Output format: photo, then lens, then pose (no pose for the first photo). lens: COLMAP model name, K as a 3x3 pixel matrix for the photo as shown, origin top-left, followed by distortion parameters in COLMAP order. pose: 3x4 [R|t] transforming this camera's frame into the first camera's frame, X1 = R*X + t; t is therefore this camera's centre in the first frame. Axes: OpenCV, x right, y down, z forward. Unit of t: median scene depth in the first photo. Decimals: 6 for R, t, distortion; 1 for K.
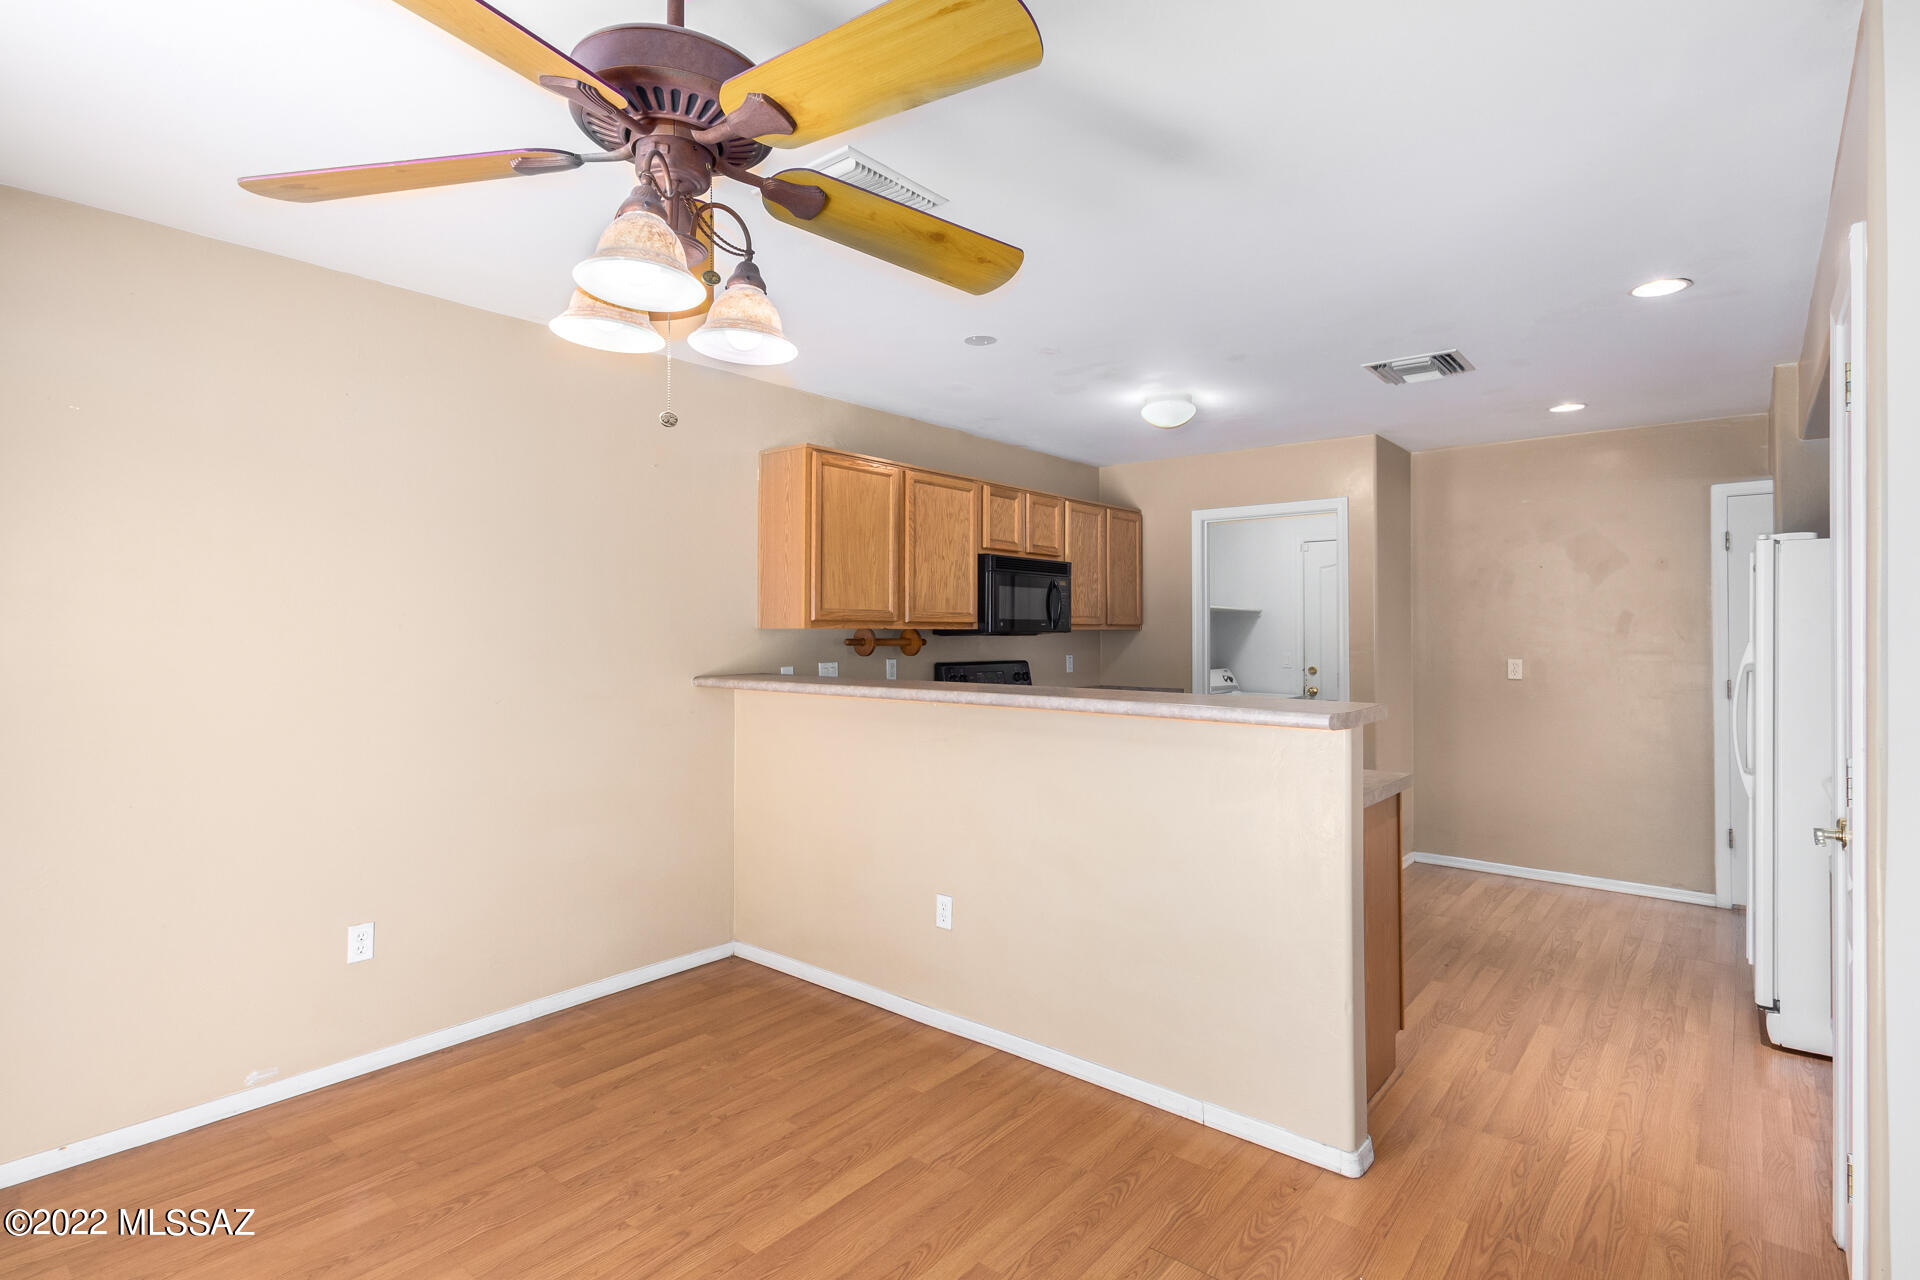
lens RADIAL K [[940.8, 0, 965.5], [0, 940.8, 629.0], [0, 0, 1]] dist [0.015665, 0.000129]
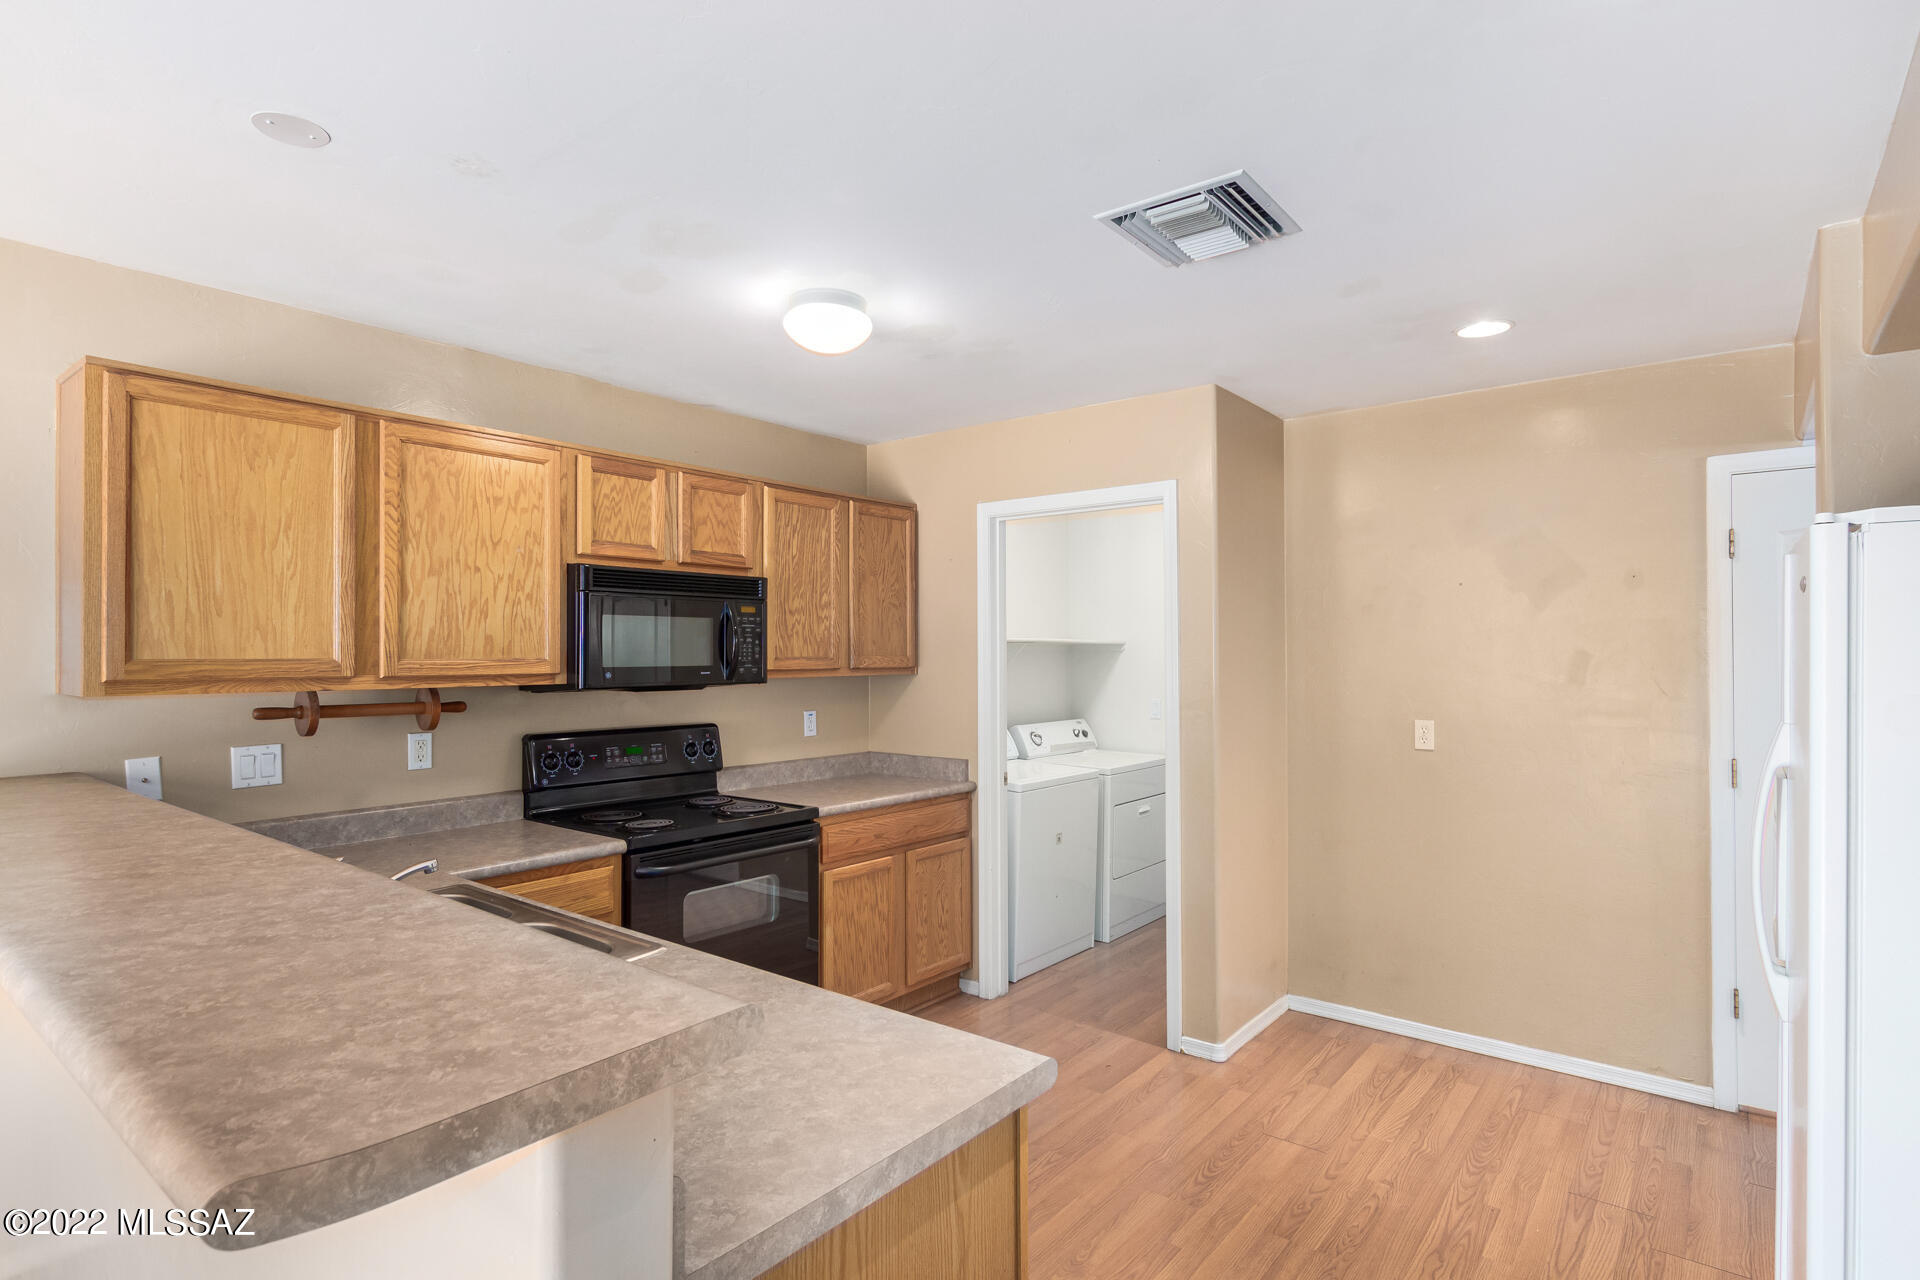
lens RADIAL K [[965.4, 0, 967.4], [0, 965.4, 654.4], [0, 0, 1]] dist [0.004205, -0.000180]
pose [[0.999792, -0.002972, 0.020199, 0.272010], [0.002898, 0.999989, 0.003696, -0.021348], [-0.020210, -0.003637, 0.999789, 0.356336]]
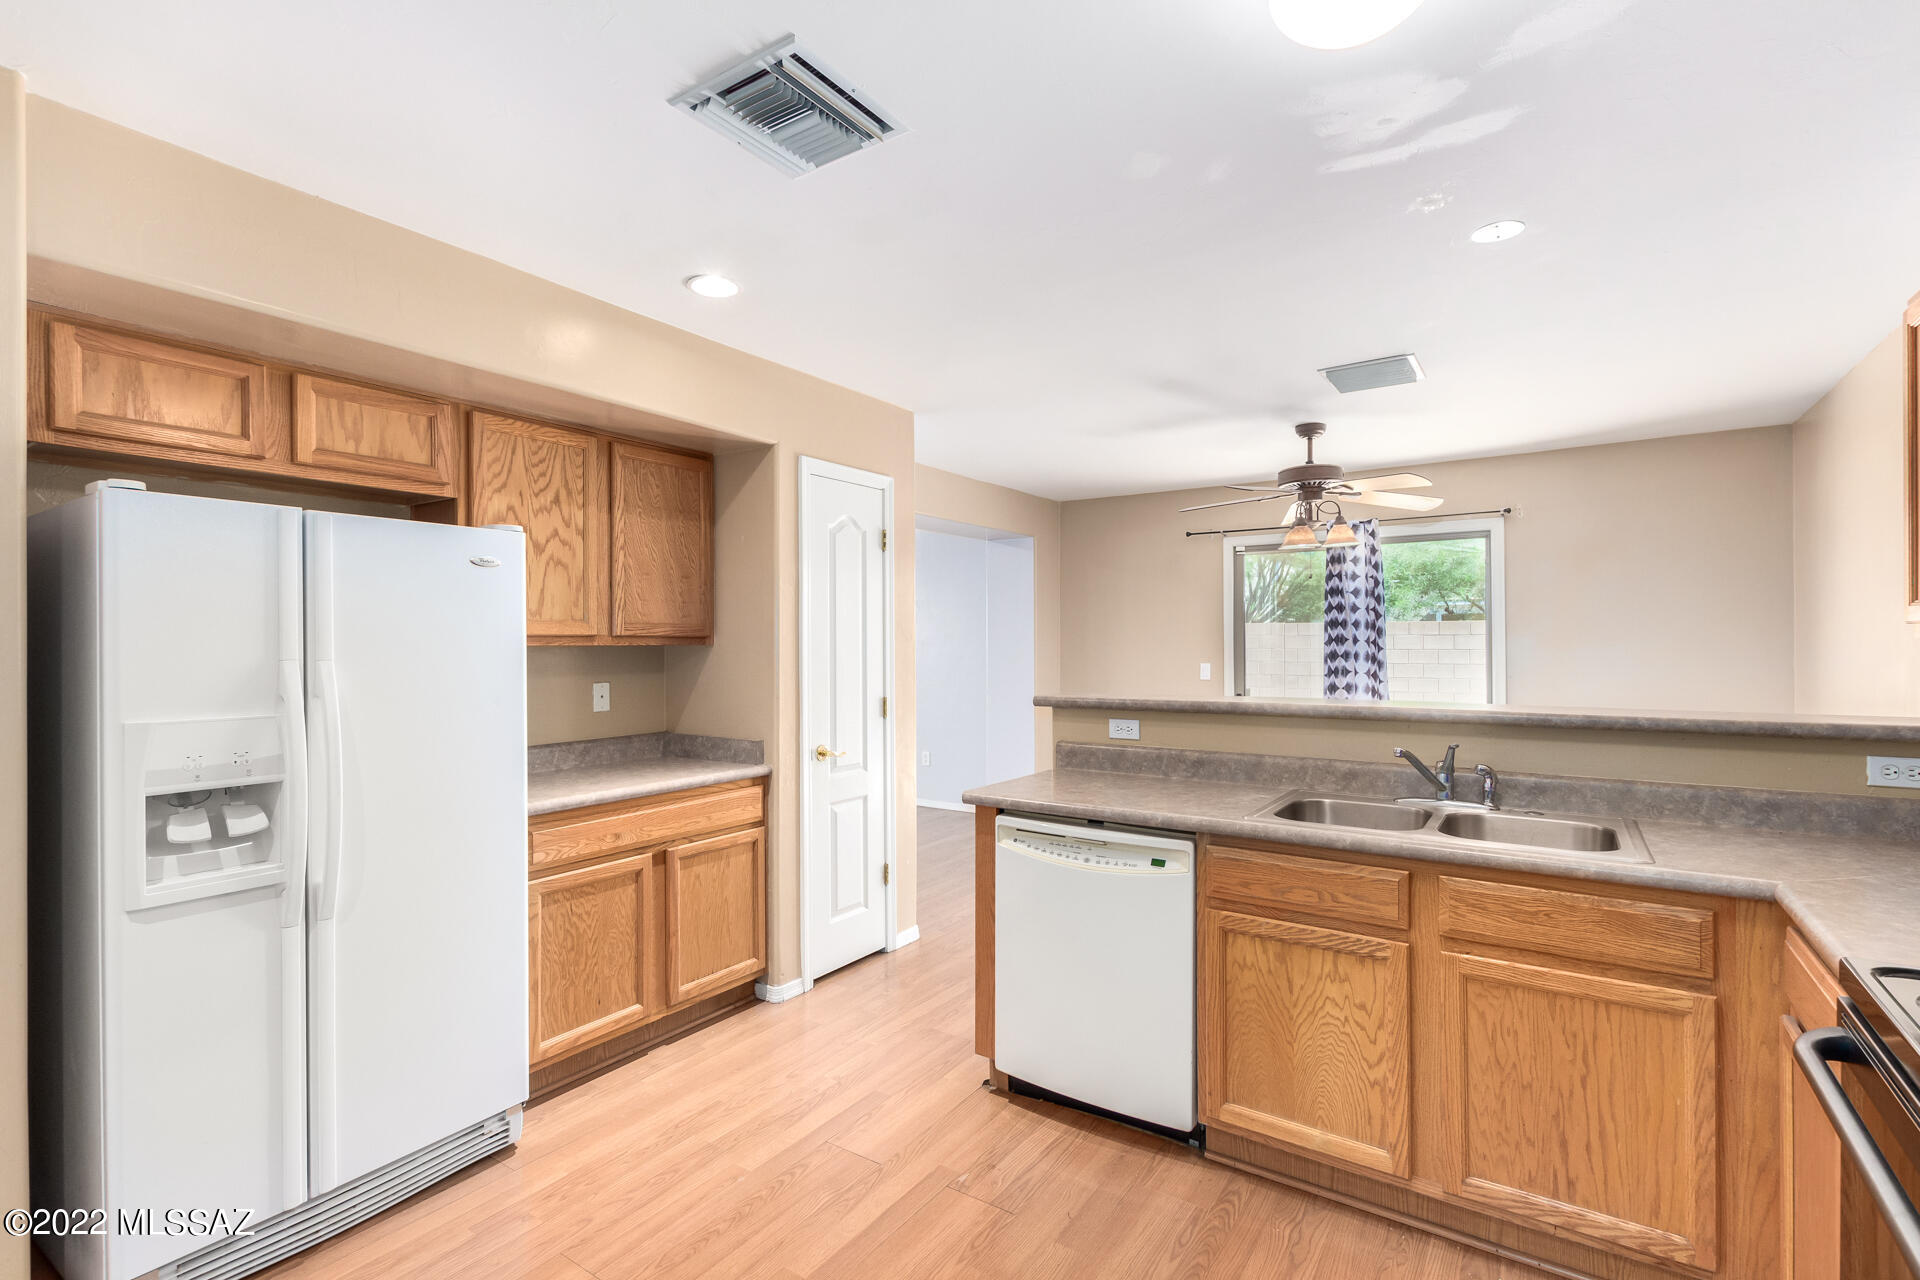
lens RADIAL K [[874.8, 0, 957.6], [0, 874.8, 643.4], [0, 0, 1]] dist [0.007337, -0.003076]
pose [[-0.995902, 0.000041, -0.090436, 0.357992], [0.000284, 0.999996, -0.002673, 0.002953], [0.090435, -0.002688, -0.995899, 1.203690]]
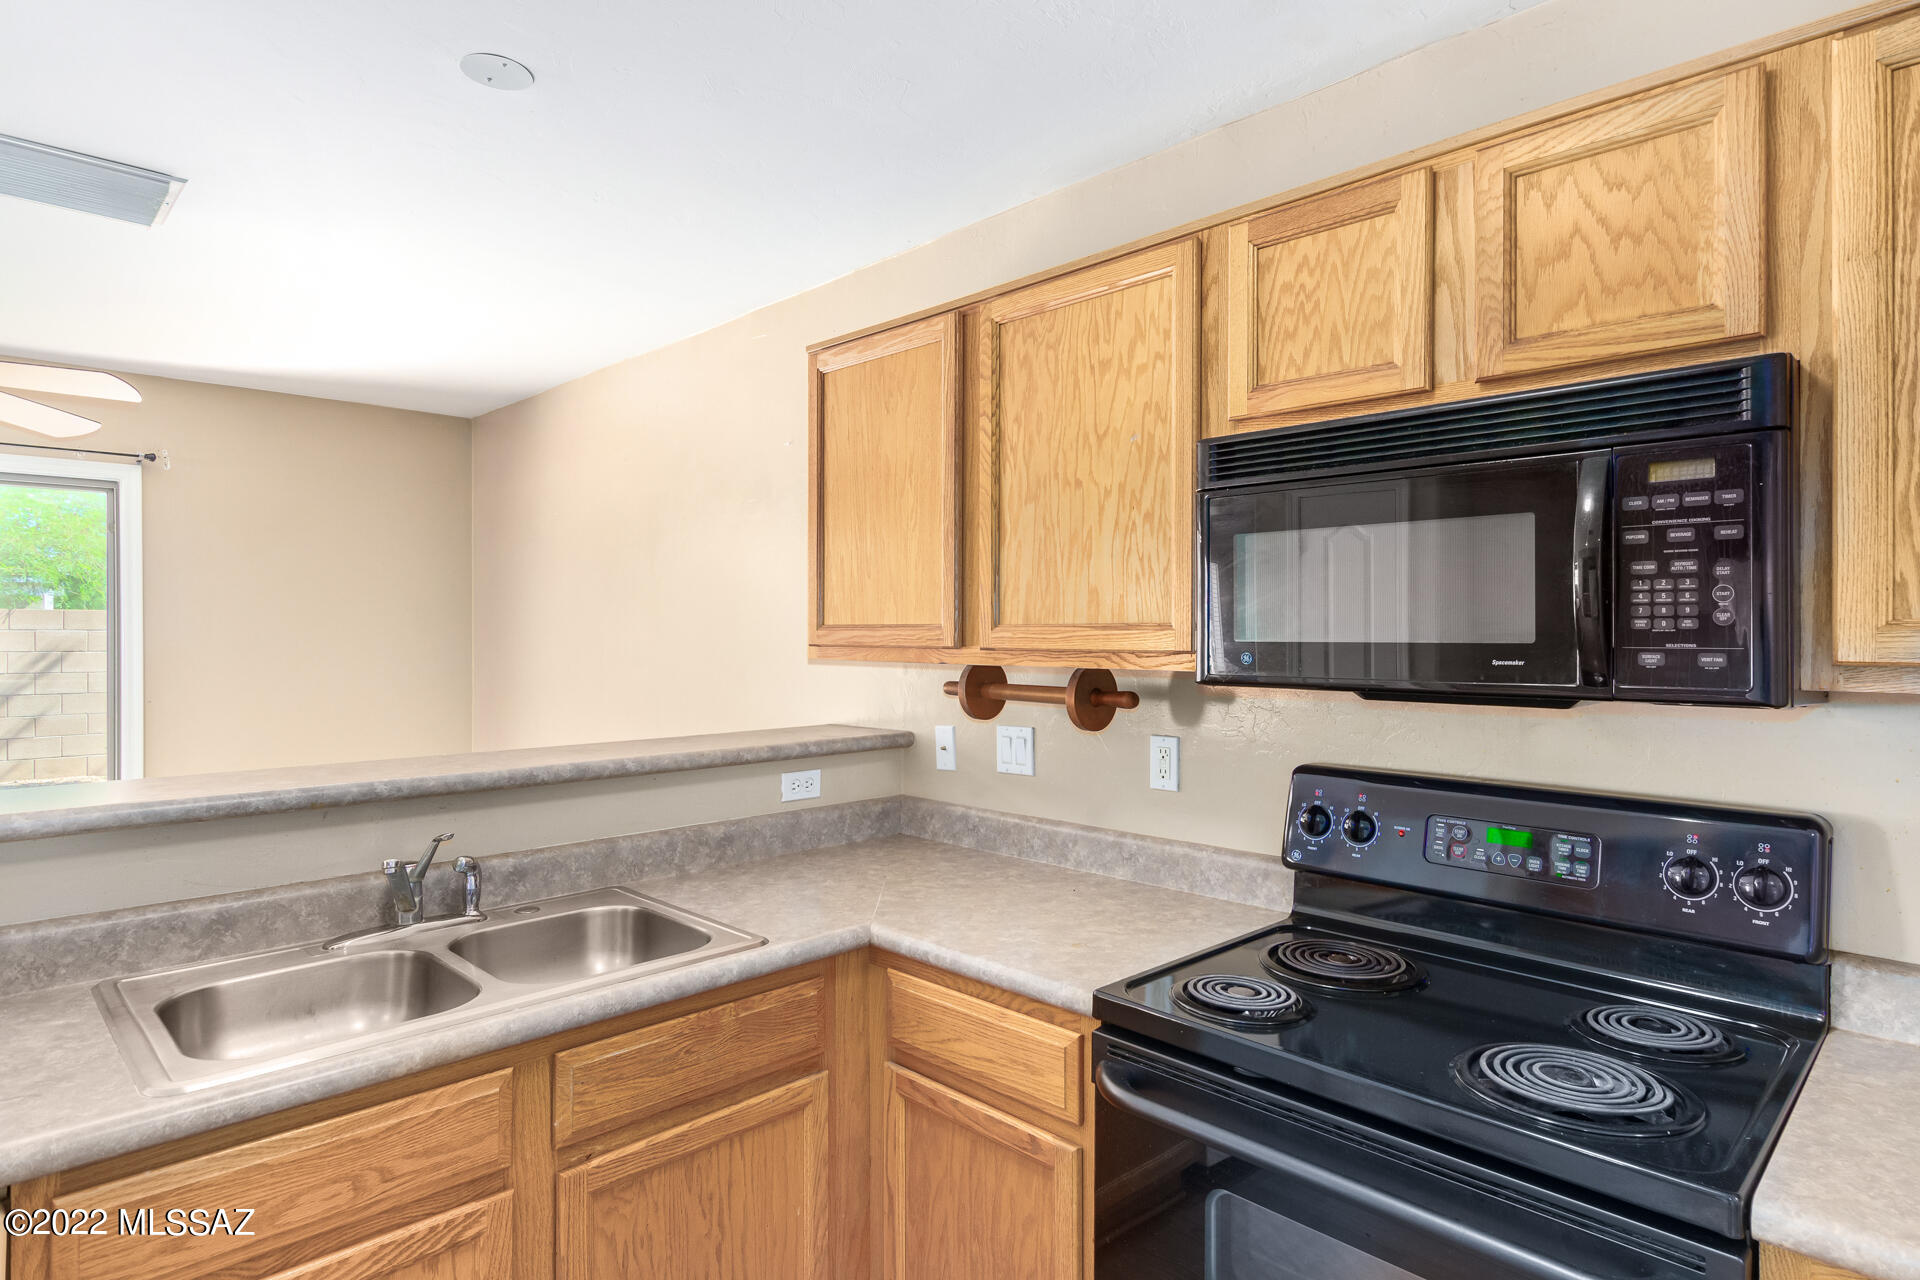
lens RADIAL K [[1033.6, 0, 974.0], [0, 1033.6, 626.1], [0, 0, 1]] dist [0.005118, 0.000776]
pose [[-0.090128, -0.008139, -0.995897, 0.390486], [0.000780, 0.999966, -0.008243, -0.013232], [0.995930, -0.001520, -0.090119, 0.964297]]
